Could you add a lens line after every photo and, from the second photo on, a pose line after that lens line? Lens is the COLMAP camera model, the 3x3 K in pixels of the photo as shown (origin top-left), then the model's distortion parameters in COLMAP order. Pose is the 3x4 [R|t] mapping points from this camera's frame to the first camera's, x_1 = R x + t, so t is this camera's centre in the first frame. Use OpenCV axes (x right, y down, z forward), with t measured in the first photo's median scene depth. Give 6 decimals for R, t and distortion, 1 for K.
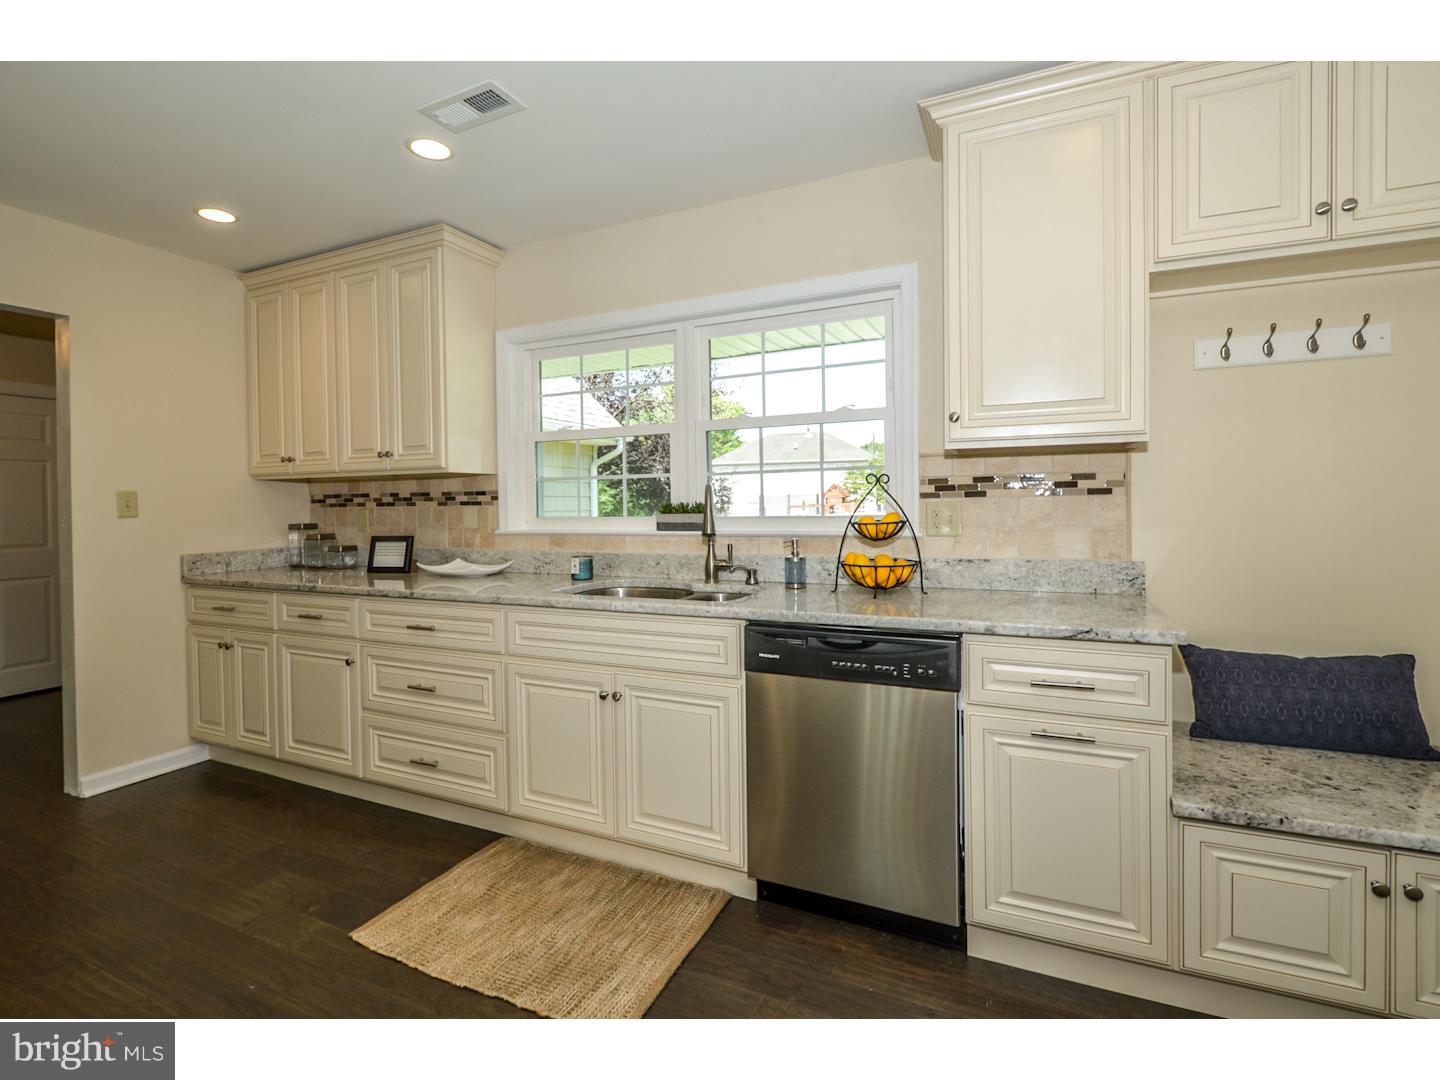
lens RADIAL K [[675.6, 0, 733.9], [0, 675.6, 512.3], [0, 0, 1]] dist [-0.002217, -0.000644]
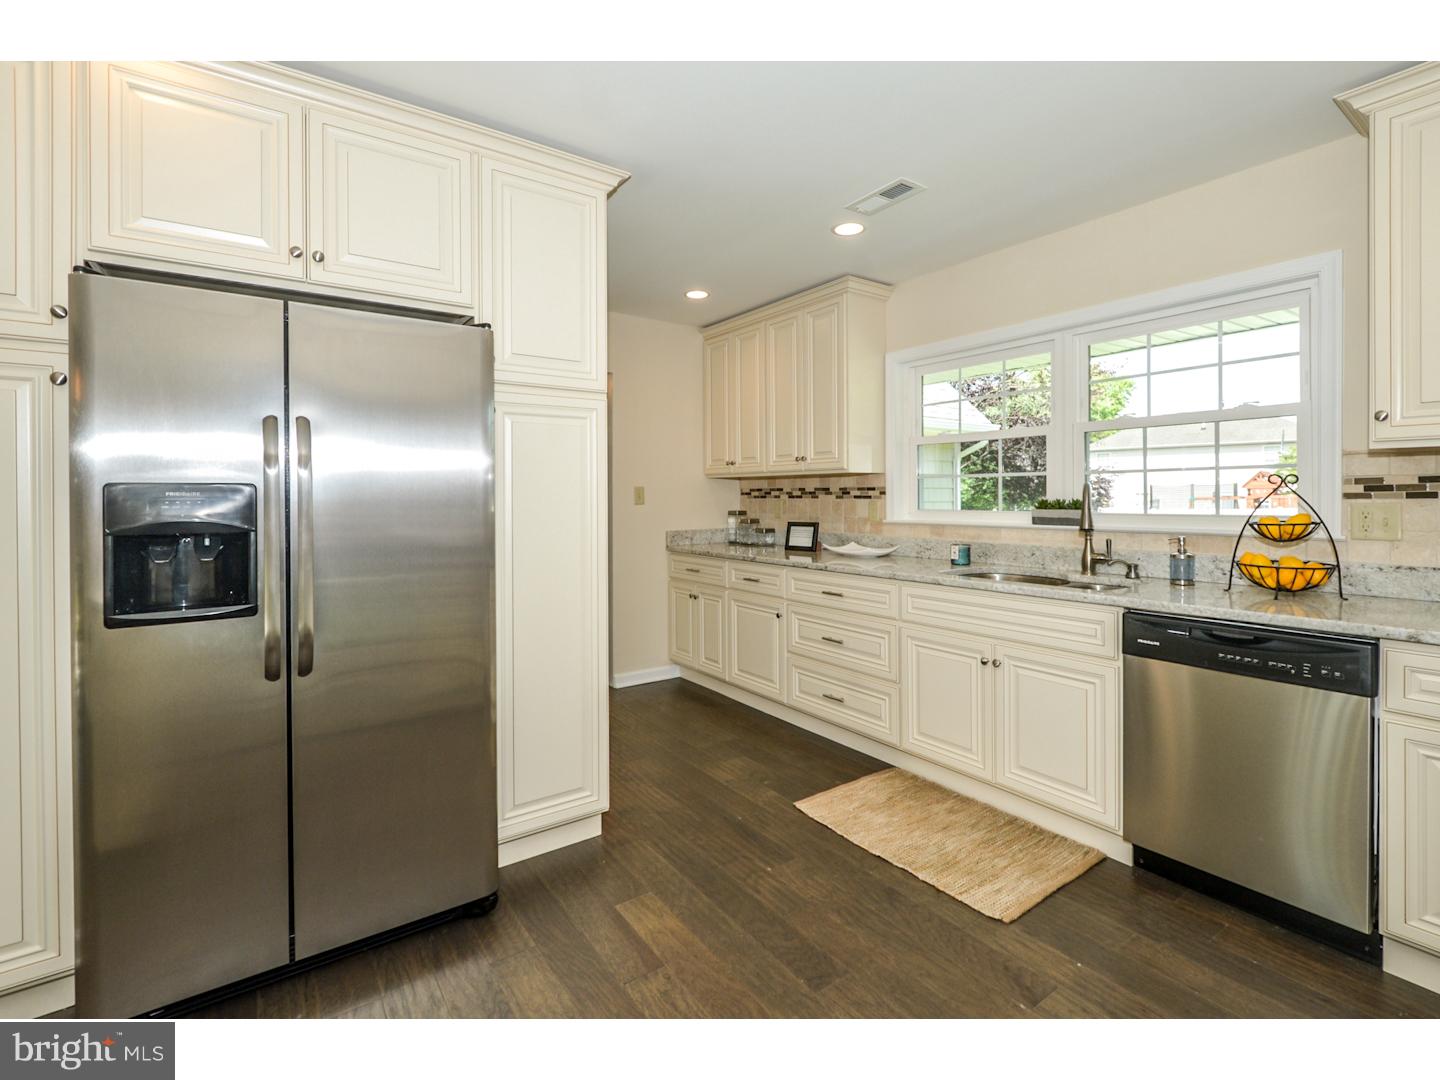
lens RADIAL K [[676.1, 0, 715.1], [0, 676.1, 498.9], [0, 0, 1]] dist [-0.000684, -0.001497]
pose [[0.860284, 0.011561, -0.509685, 0.002705], [-0.013326, 0.999911, 0.000189, -0.008622], [0.509642, 0.006629, 0.860361, -0.241283]]
